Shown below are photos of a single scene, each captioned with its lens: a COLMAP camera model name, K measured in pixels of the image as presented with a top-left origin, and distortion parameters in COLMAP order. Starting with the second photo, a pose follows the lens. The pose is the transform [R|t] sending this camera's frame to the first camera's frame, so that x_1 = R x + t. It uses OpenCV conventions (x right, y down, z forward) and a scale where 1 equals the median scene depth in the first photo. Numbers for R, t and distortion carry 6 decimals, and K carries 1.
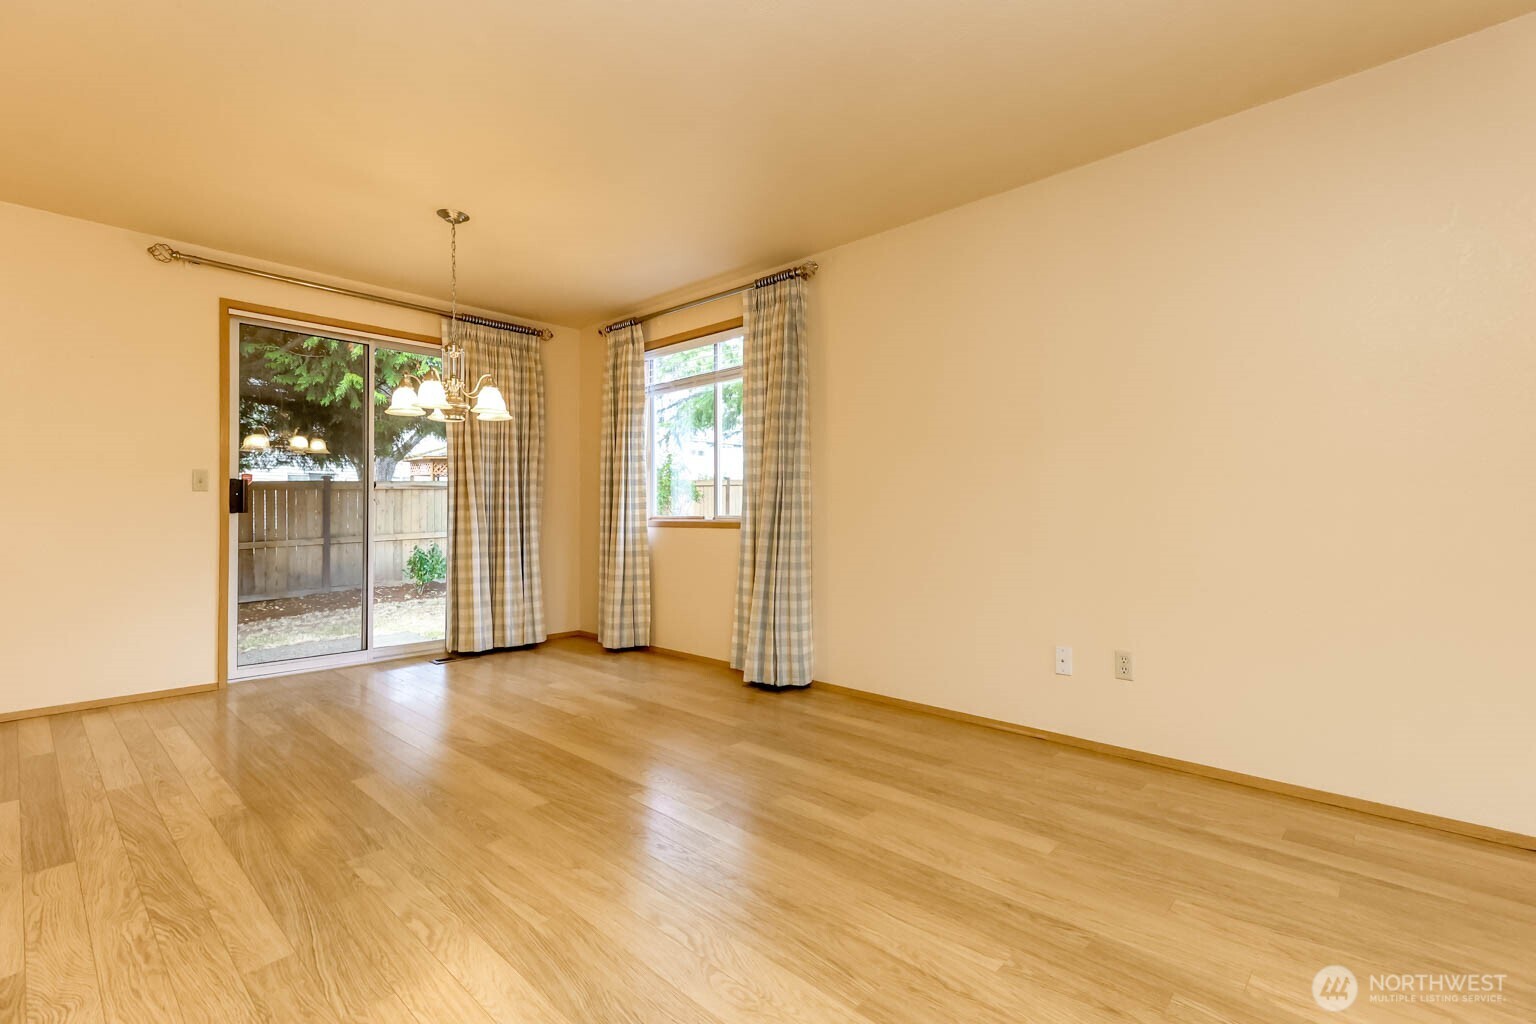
lens RADIAL K [[693.9, 0, 781.2], [0, 693.9, 507.0], [0, 0, 1]] dist [0.021431, 0.000349]
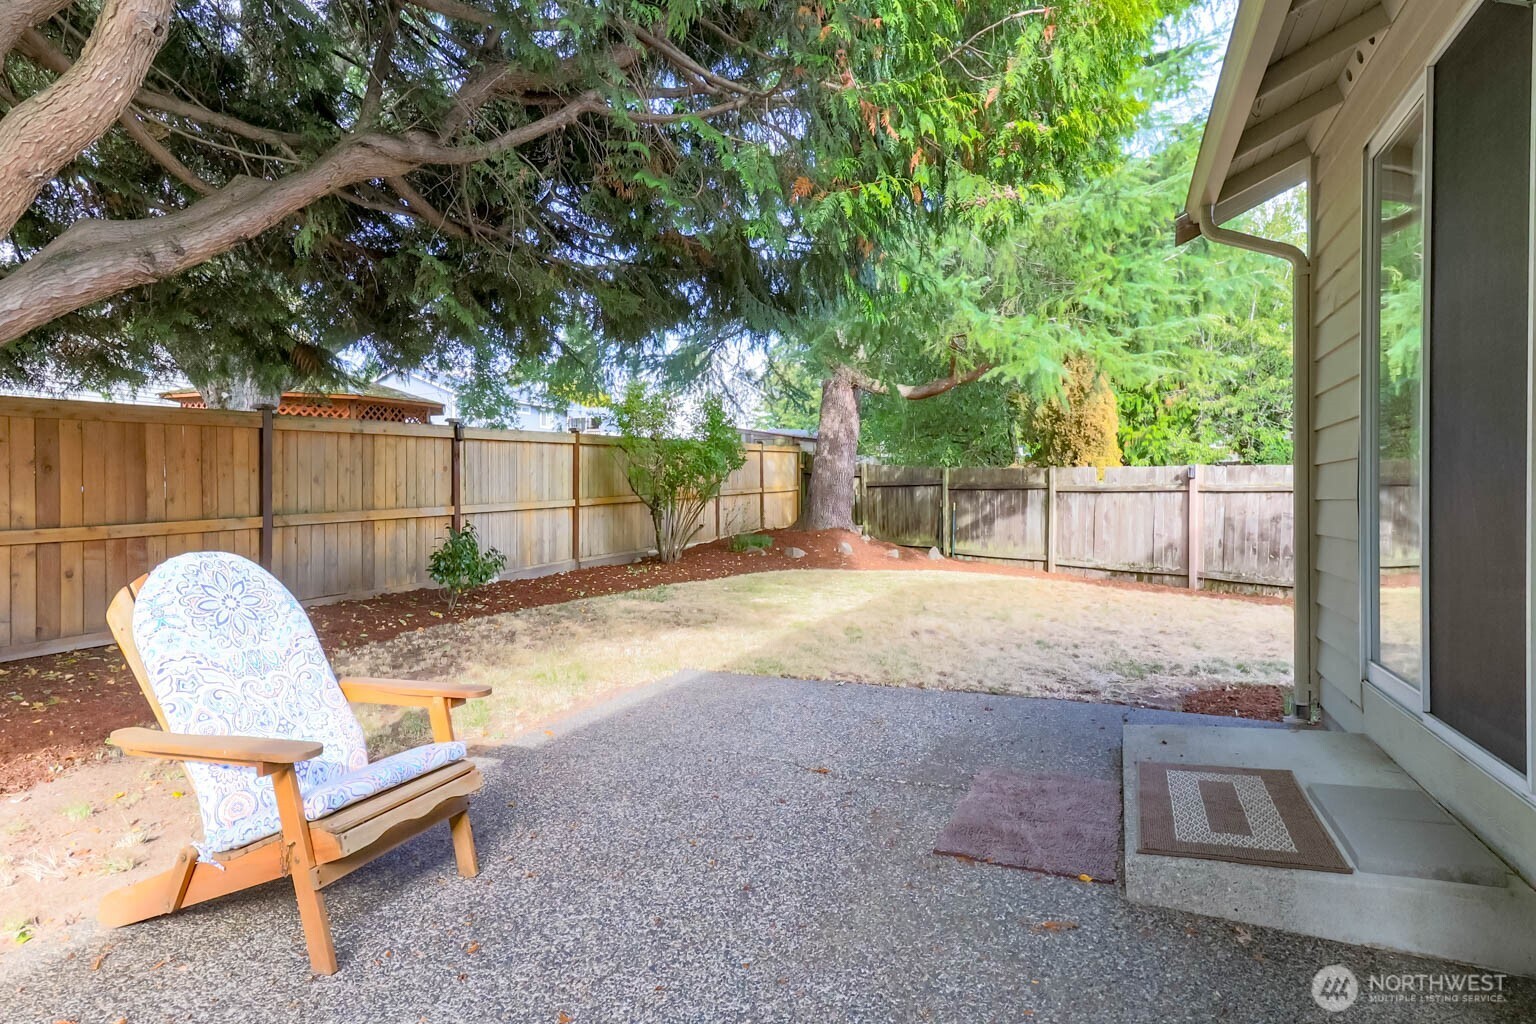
lens RADIAL K [[762.9, 0, 776.7], [0, 762.9, 503.5], [0, 0, 1]] dist [0.001675, -0.000268]
pose [[0.928199, -0.005380, 0.372045, -1.379375], [0.000597, 0.999916, 0.012971, 0.072797], [-0.372083, -0.011818, 0.928124, 0.787677]]
